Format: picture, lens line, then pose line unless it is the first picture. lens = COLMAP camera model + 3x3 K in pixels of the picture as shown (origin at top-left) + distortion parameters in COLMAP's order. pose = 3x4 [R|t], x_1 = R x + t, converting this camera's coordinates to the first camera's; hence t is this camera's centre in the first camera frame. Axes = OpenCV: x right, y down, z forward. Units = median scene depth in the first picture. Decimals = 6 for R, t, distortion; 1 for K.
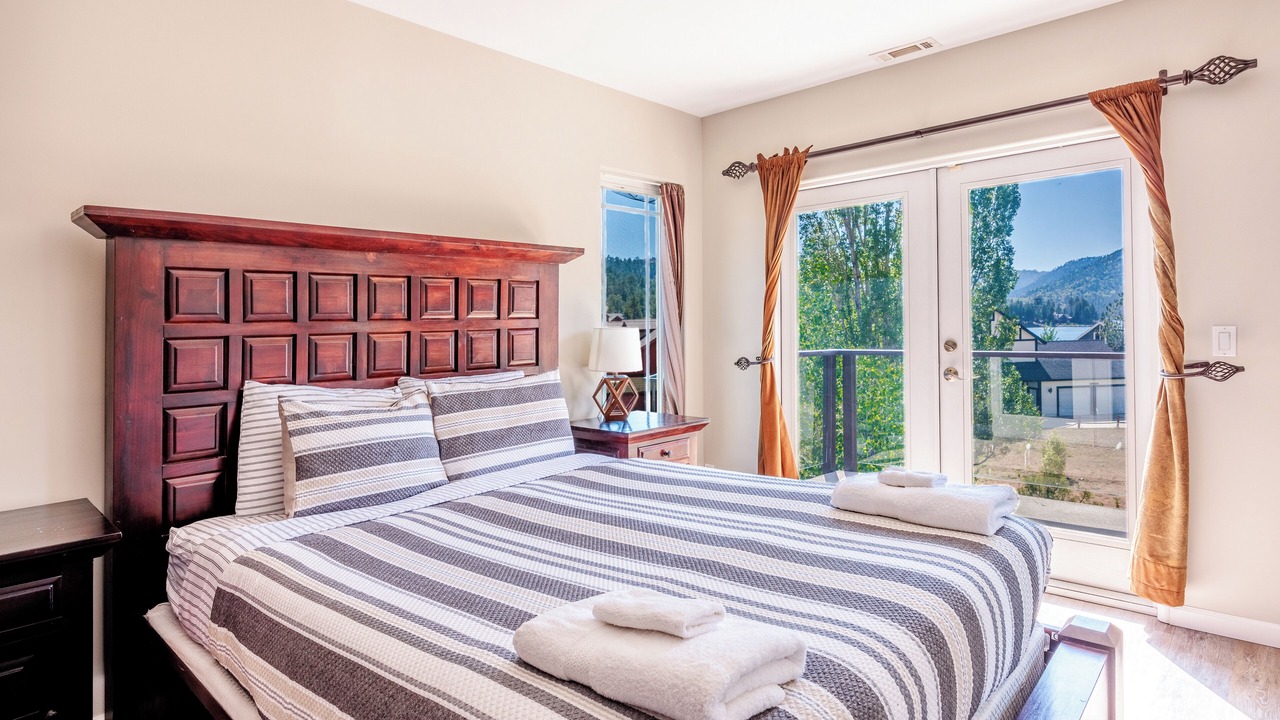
lens RADIAL K [[666.2, 0, 636.9], [0, 666.2, 271.0], [0, 0, 1]] dist [-0.006037, -0.000719]
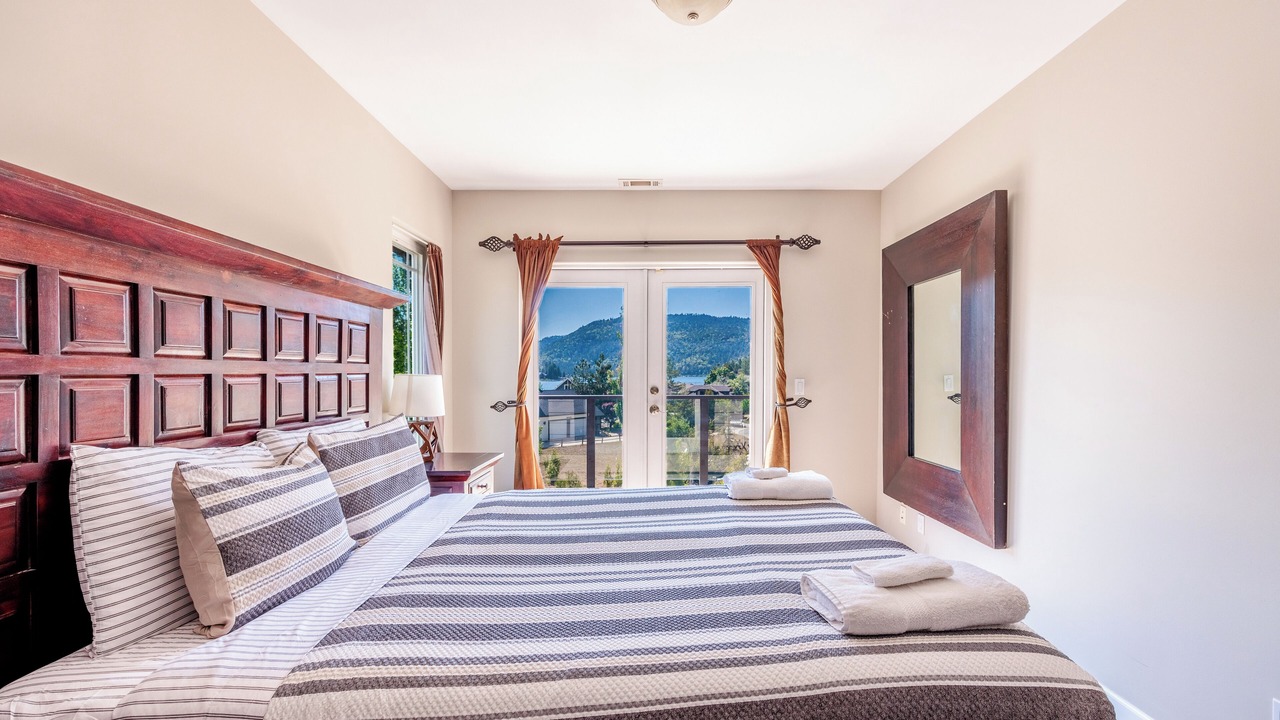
lens RADIAL K [[515.5, 0, 644.4], [0, 515.5, 358.0], [0, 0, 1]] dist [-0.001649, -0.000305]
pose [[0.734641, 0.038142, 0.677383, -0.425574], [-0.065889, 0.997710, 0.015279, 0.030445], [-0.675249, -0.055856, 0.735472, 0.220554]]
